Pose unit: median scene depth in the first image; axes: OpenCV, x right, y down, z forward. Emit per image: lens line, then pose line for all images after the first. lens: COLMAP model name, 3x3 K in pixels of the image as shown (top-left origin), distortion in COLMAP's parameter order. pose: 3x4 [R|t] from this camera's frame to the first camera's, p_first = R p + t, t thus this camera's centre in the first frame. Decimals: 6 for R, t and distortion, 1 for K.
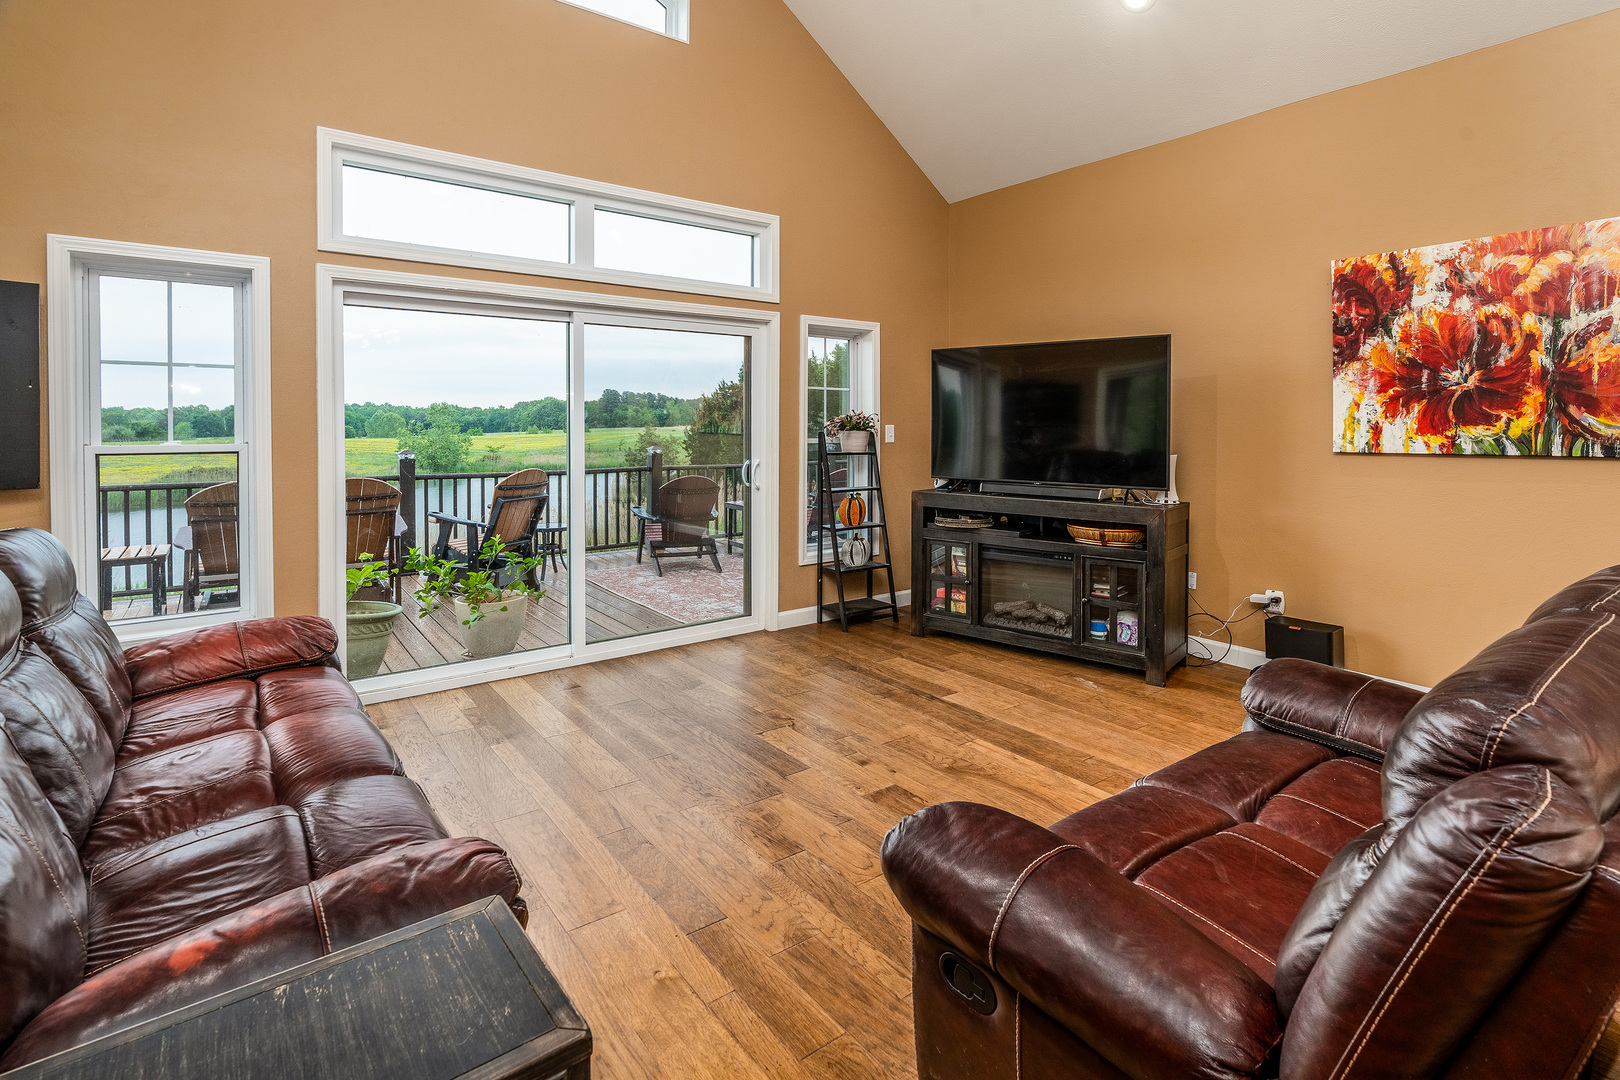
lens RADIAL K [[761.0, 0, 807.0], [0, 761.0, 434.9], [0, 0, 1]] dist [0.009279, 0.000266]
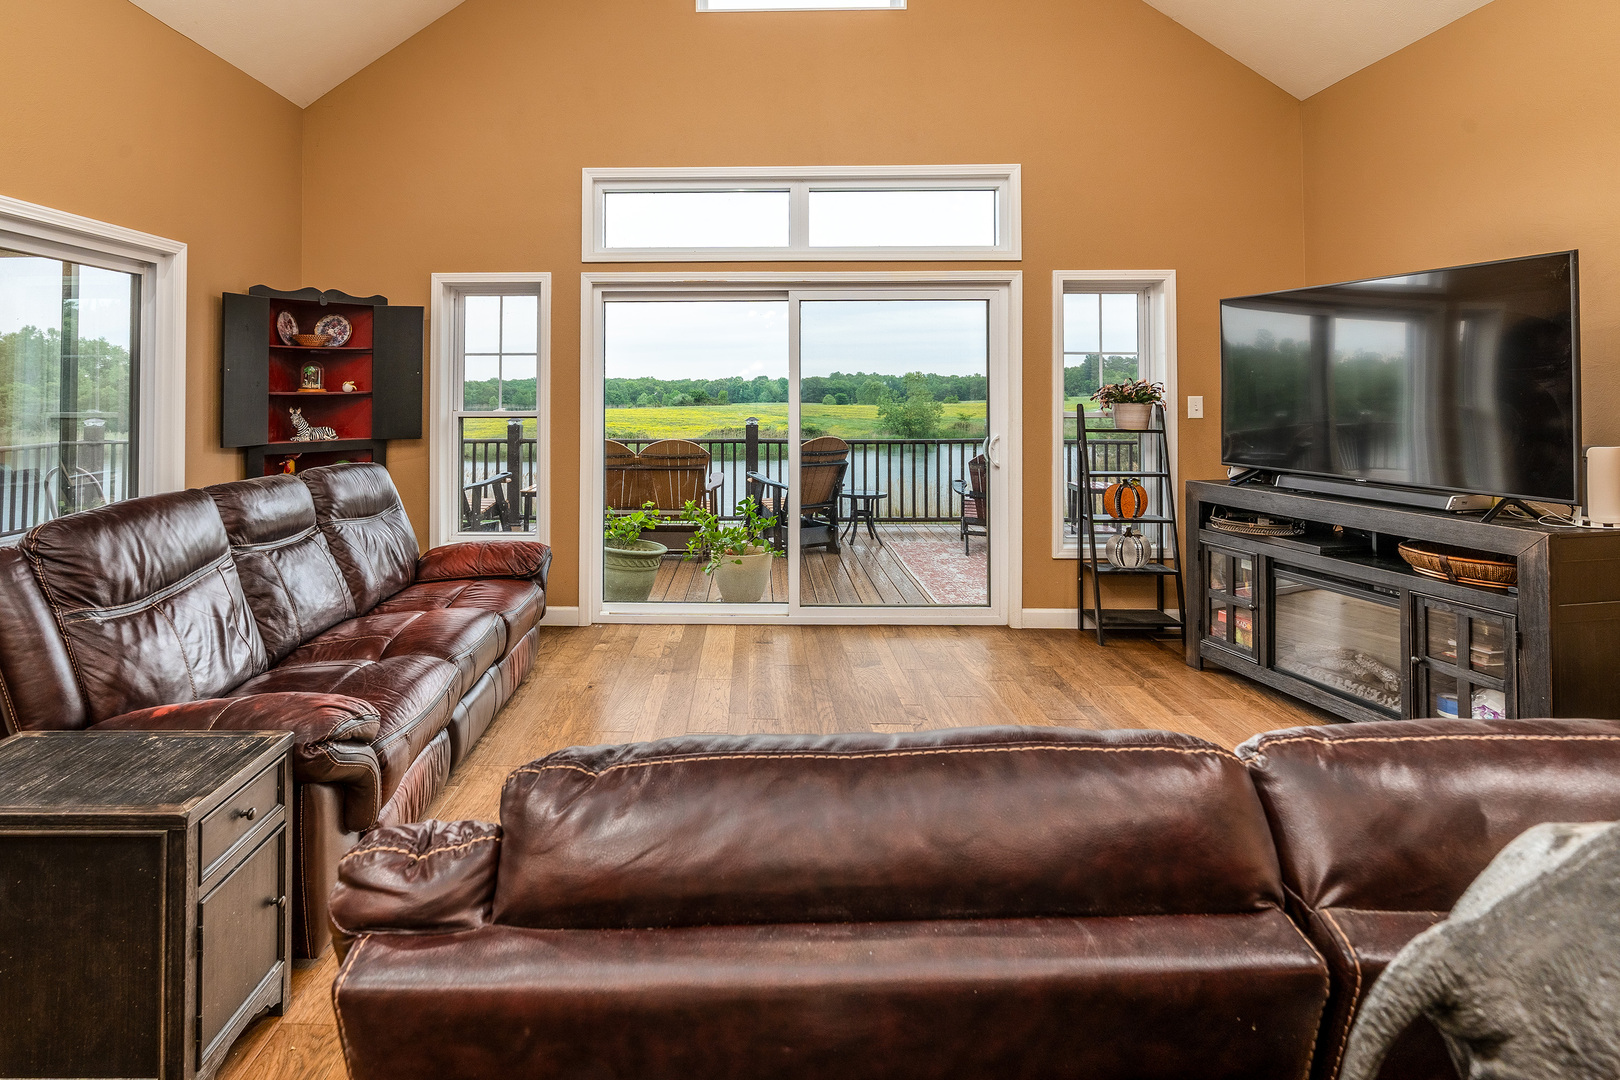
lens RADIAL K [[817.8, 0, 801.9], [0, 817.8, 377.9], [0, 0, 1]] dist [0.023291, 0.000141]
pose [[0.801267, -0.011842, -0.598190, 0.370014], [-0.006092, 0.999591, -0.027949, -0.006818], [0.598276, 0.026039, 0.800867, 0.085091]]
